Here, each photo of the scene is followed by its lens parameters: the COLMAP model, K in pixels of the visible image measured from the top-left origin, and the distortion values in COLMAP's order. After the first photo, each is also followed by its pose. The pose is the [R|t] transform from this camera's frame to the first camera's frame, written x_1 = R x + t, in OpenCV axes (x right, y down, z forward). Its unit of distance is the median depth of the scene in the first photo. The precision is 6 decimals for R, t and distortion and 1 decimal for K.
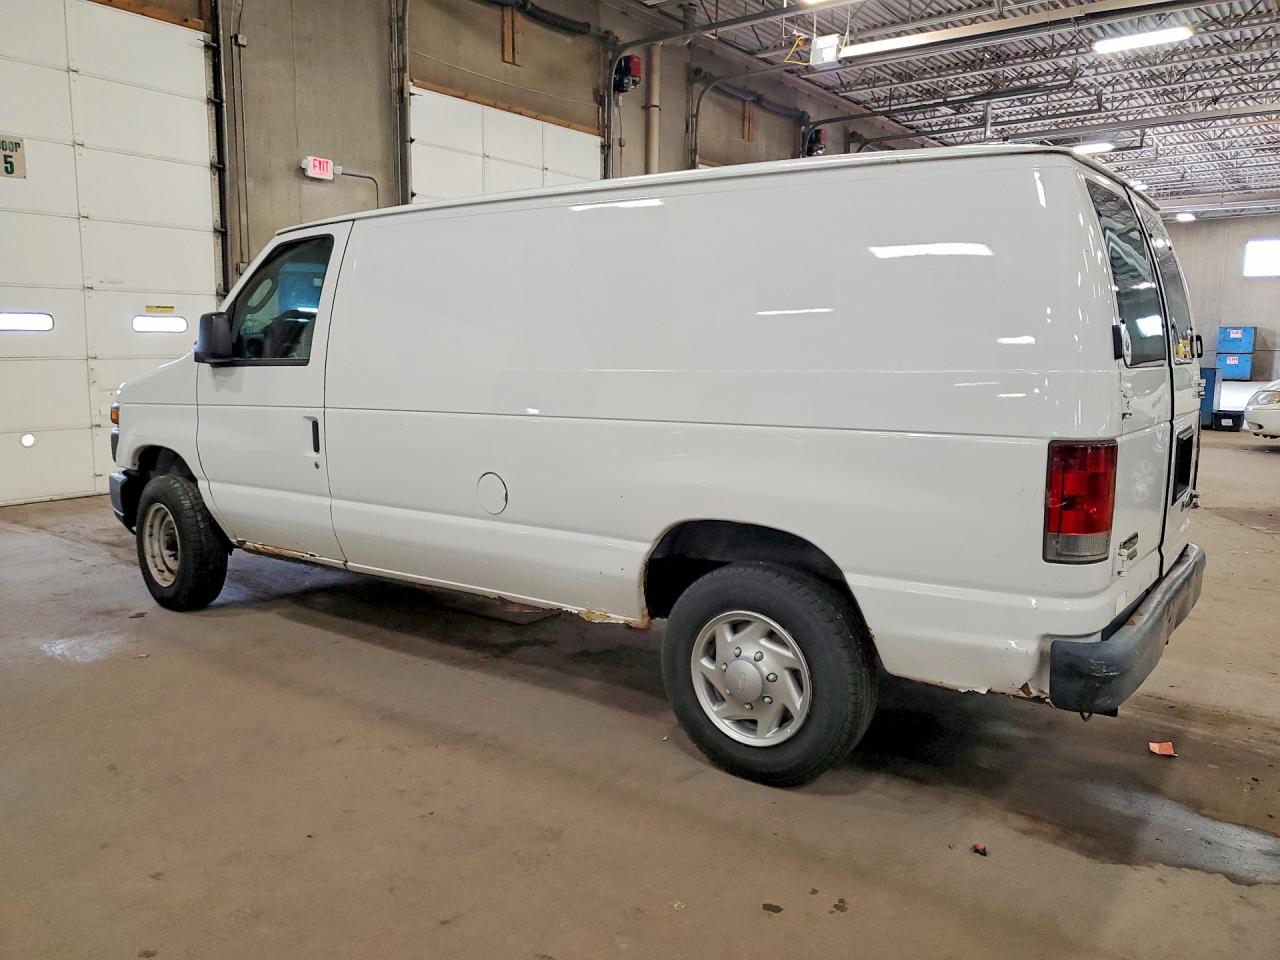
lens RADIAL K [[1008.0, 0, 635.6], [0, 1008.0, 479.5], [0, 0, 1]] dist [0.002142, -0.004078]
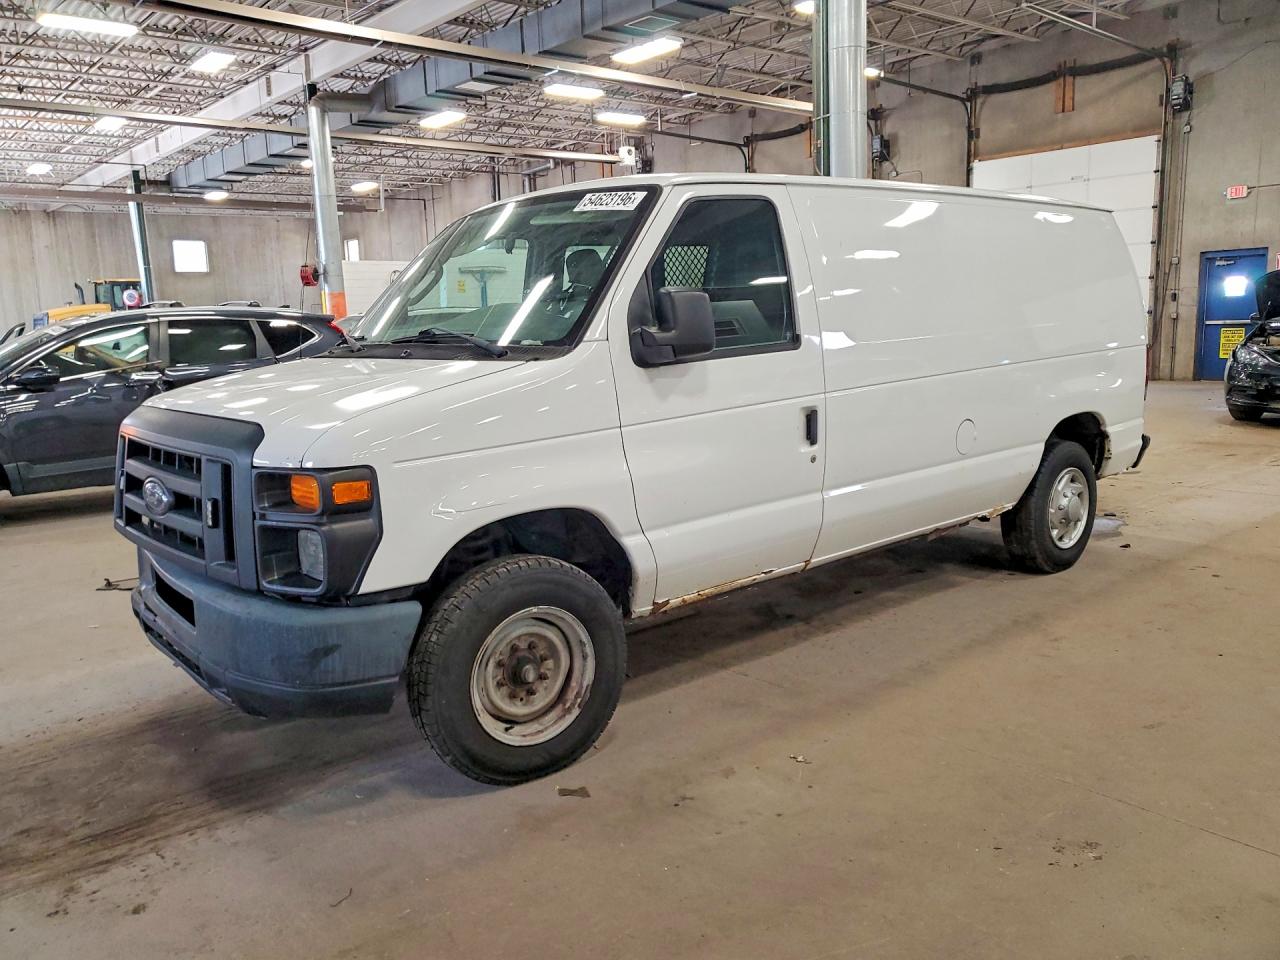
lens RADIAL K [[1008.0, 0, 639.9], [0, 1008.0, 484.1], [0, 0, 1]] dist [0.002142, -0.004078]
pose [[0.233051, -0.177673, 0.956096, -1.192641], [0.172559, 0.975121, 0.139146, -0.141348], [-0.957032, 0.132555, 0.257912, 0.904933]]
